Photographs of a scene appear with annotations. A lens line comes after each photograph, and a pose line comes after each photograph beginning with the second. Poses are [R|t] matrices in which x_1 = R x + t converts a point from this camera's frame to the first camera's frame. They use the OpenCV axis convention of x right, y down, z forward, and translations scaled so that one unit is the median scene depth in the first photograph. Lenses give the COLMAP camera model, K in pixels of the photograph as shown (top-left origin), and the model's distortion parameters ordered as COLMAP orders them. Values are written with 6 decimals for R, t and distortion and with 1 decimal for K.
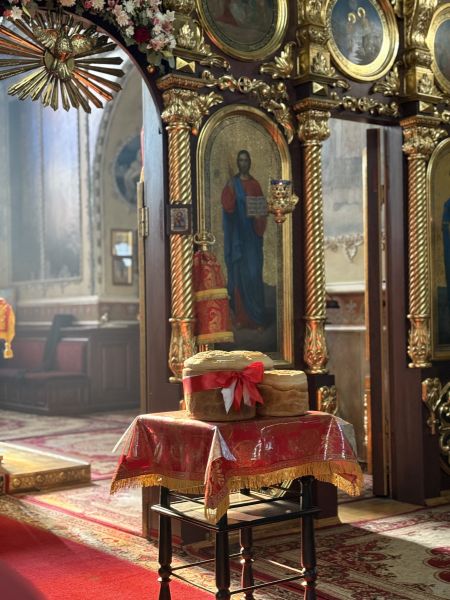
lens RADIAL K [[893.7, 0, 225.0], [0, 893.7, 300.0], [0, 0, 1]] dist [0.235240, -0.946396]
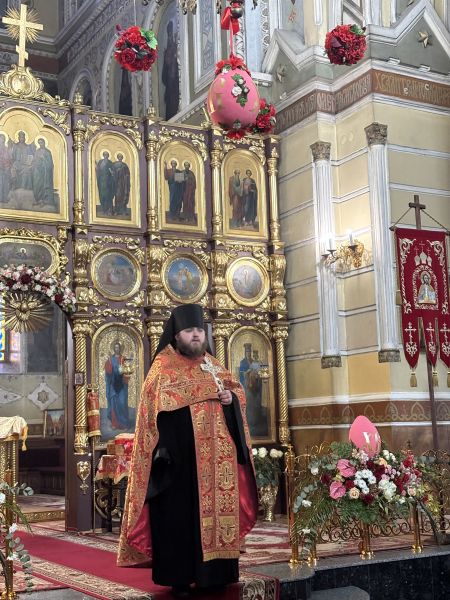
lens RADIAL K [[893.7, 0, 225.0], [0, 893.7, 300.0], [0, 0, 1]] dist [0.235240, -0.946396]
pose [[0.992608, -0.034711, -0.116293, 0.556959], [0.019433, 0.991321, -0.130023, 0.012314], [0.119796, 0.126802, 0.984667, -1.123161]]
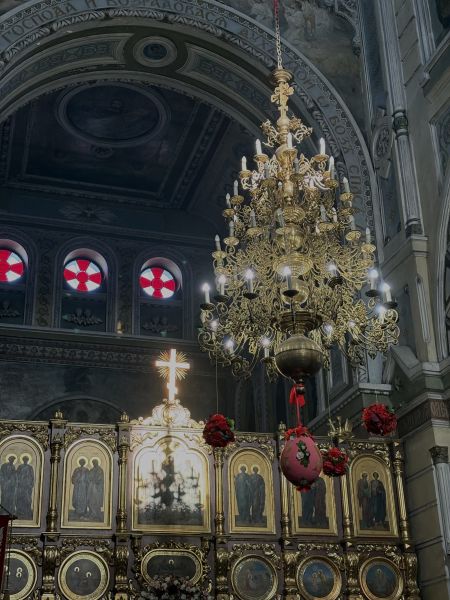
lens RADIAL K [[893.7, 0, 225.0], [0, 893.7, 300.0], [0, 0, 1]] dist [0.235240, -0.946396]
pose [[0.940999, -0.149486, -0.303603, 0.828772], [0.015884, 0.915669, -0.401620, -0.053880], [0.338036, 0.373102, 0.864018, -1.430094]]
